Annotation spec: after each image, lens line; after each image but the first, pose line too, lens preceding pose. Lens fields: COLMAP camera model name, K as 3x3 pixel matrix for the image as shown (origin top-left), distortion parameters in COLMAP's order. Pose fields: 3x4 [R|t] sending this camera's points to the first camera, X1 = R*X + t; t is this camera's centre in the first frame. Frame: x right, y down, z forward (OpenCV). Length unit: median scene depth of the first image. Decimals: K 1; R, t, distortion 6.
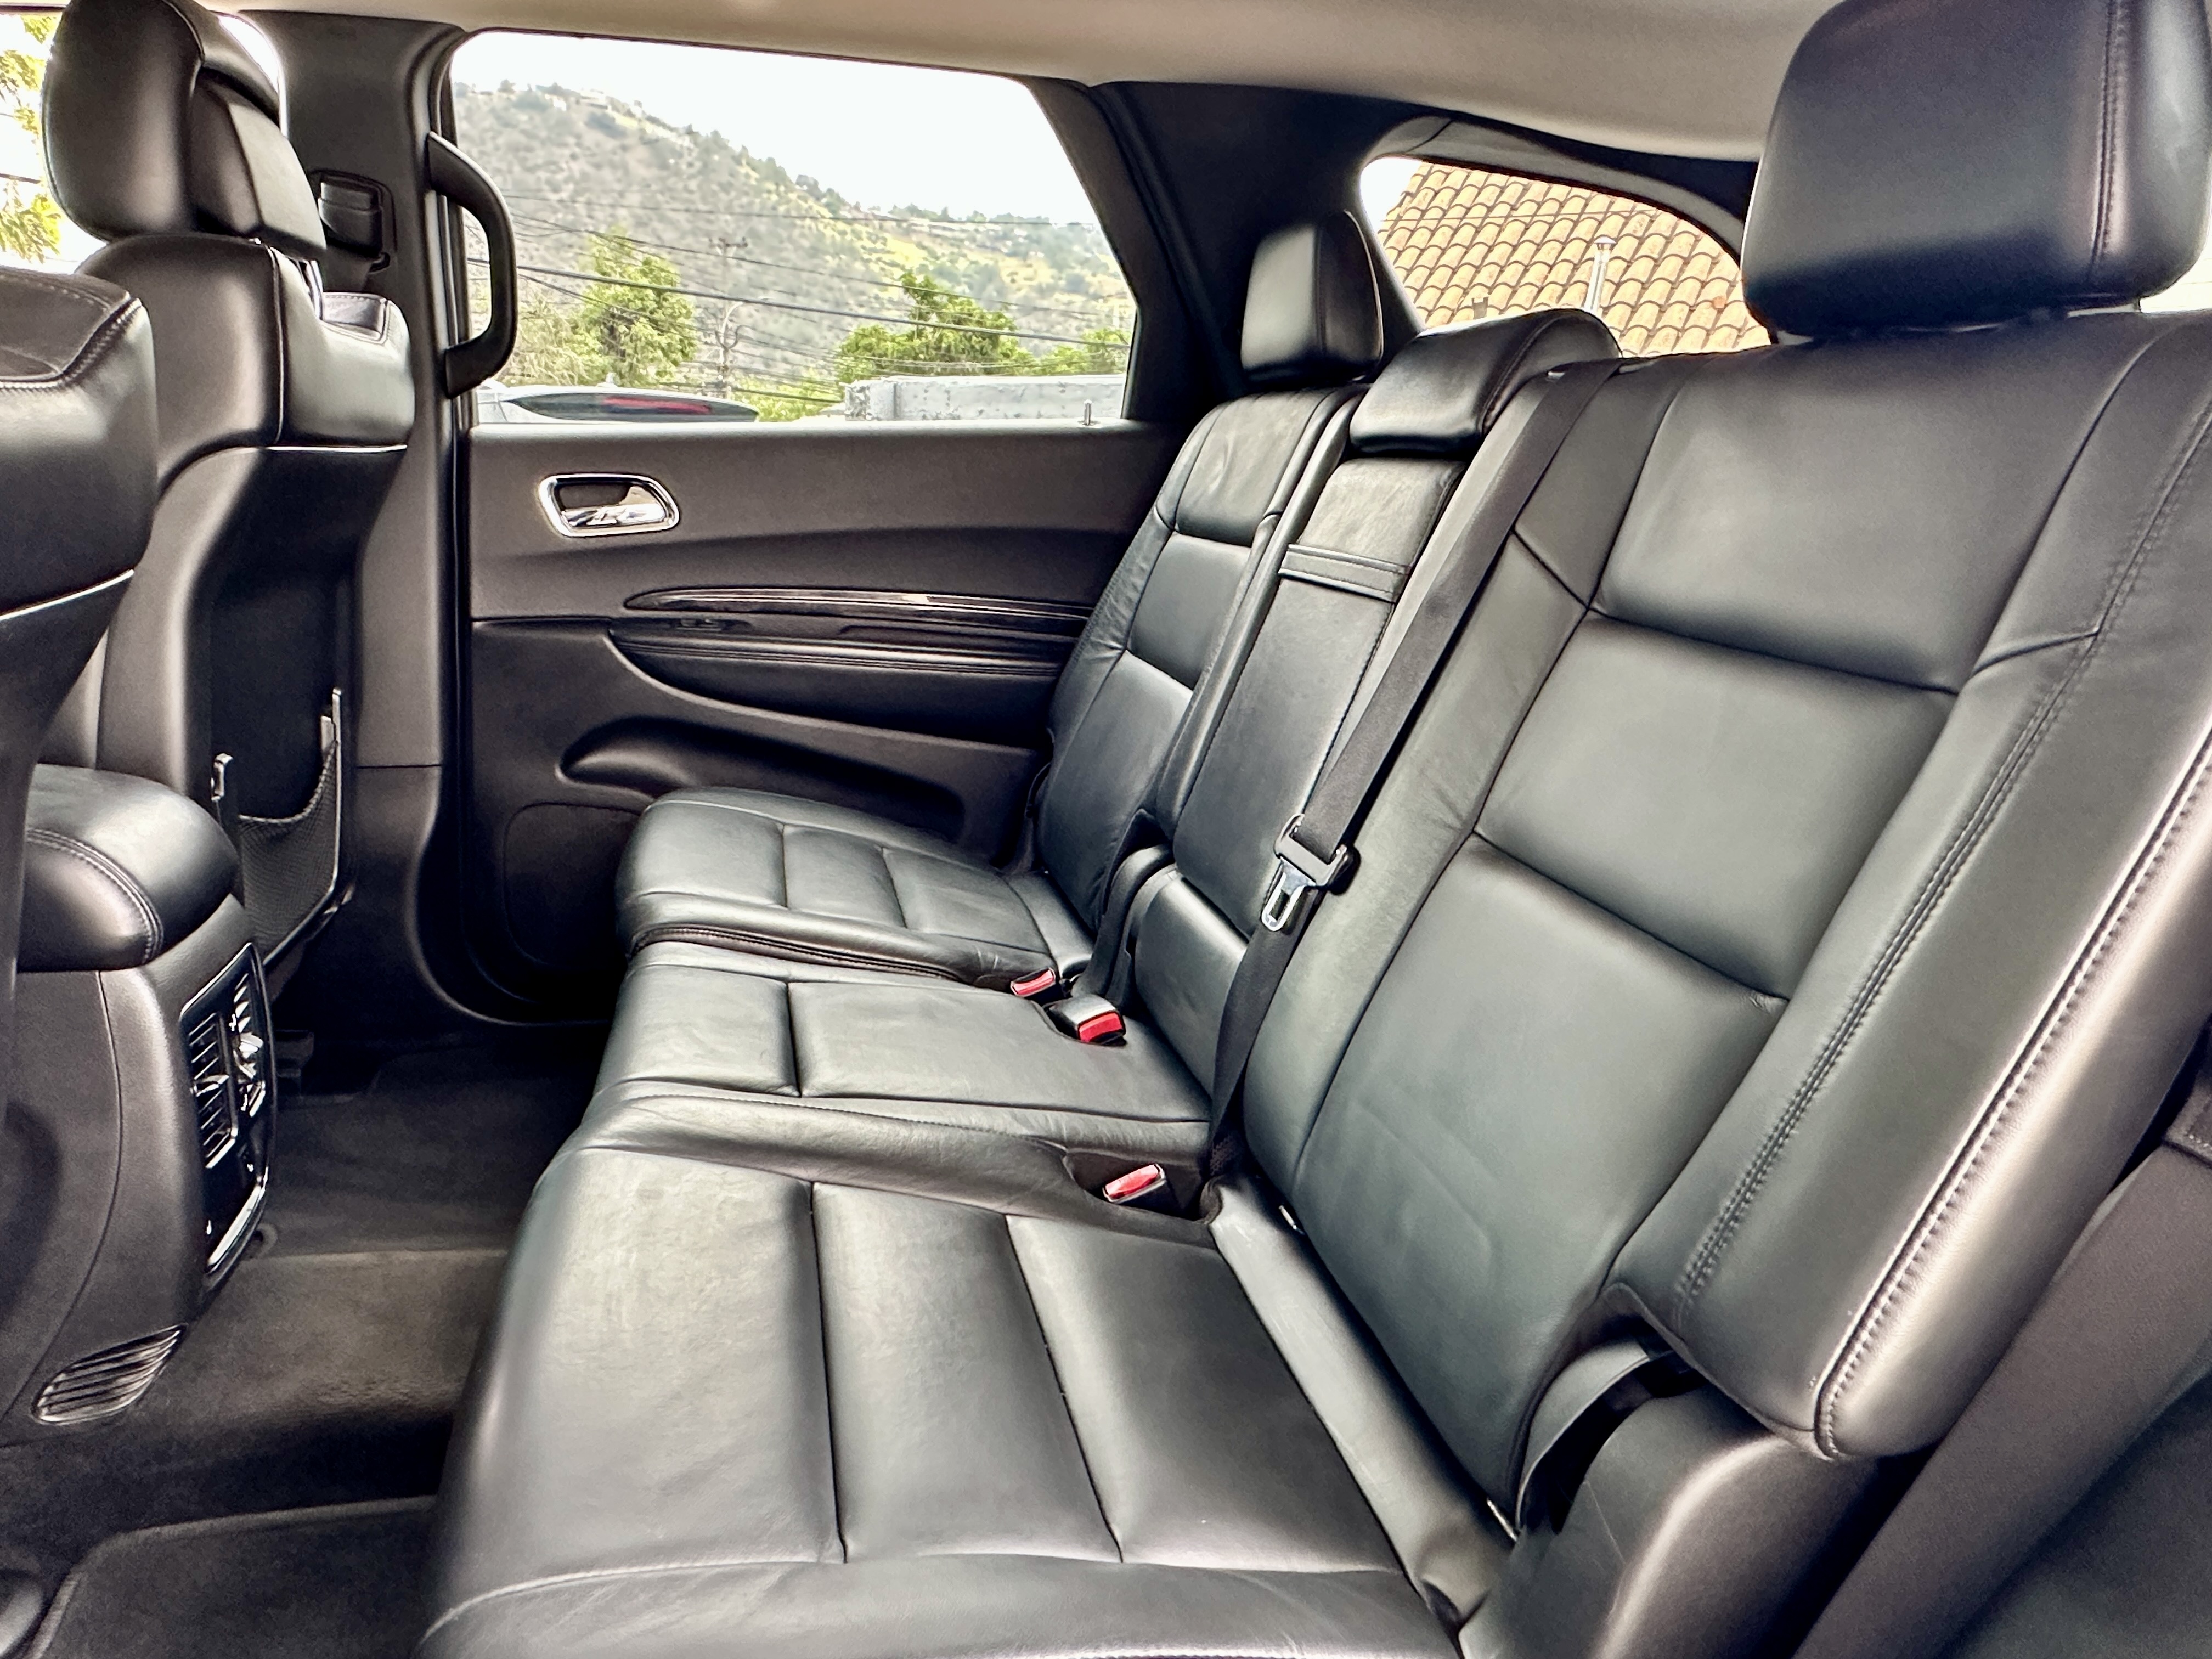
lens RADIAL K [[1363.5, 0, 1105.9], [0, 1363.5, 837.5], [0, 0, 1]] dist [-0.002621, -0.000221]
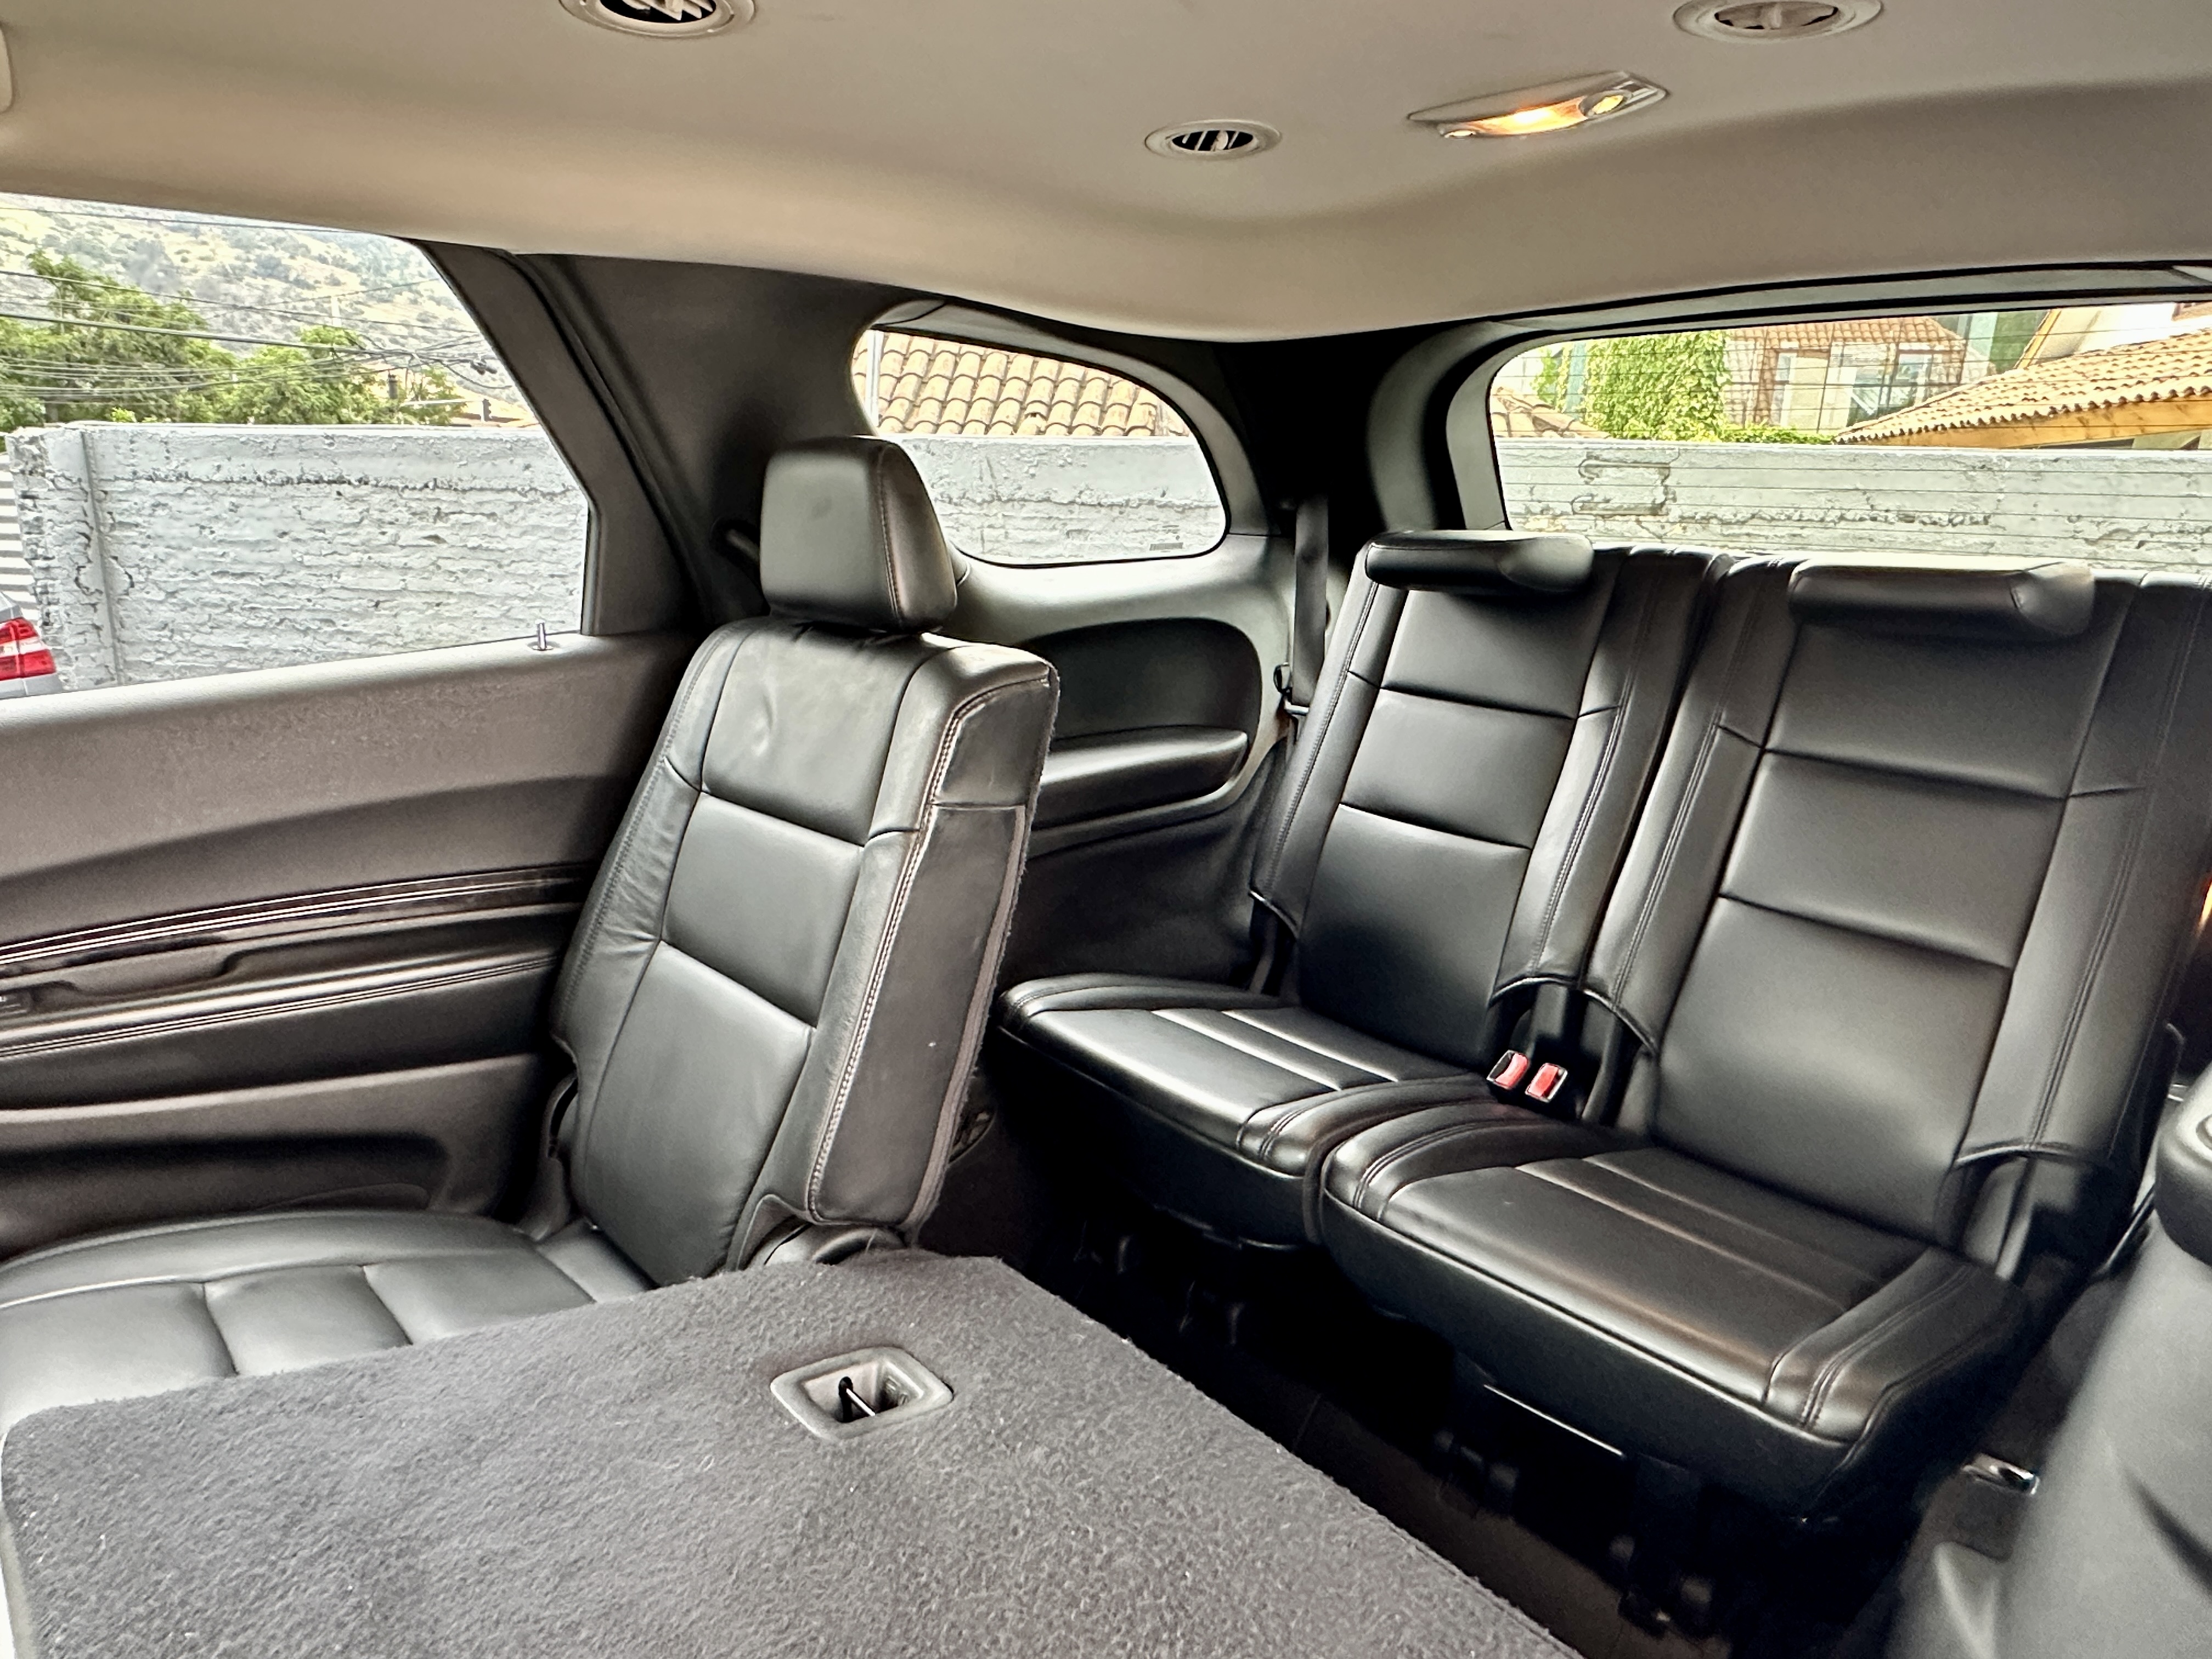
lens RADIAL K [[1363.5, 0, 1098.5], [0, 1363.5, 823.7], [0, 0, 1]] dist [-0.002621, -0.000221]
pose [[0.880481, -0.142926, 0.452024, -0.111401], [0.146701, 0.988815, 0.026902, -0.188902], [-0.450813, 0.042626, 0.891600, 0.156606]]
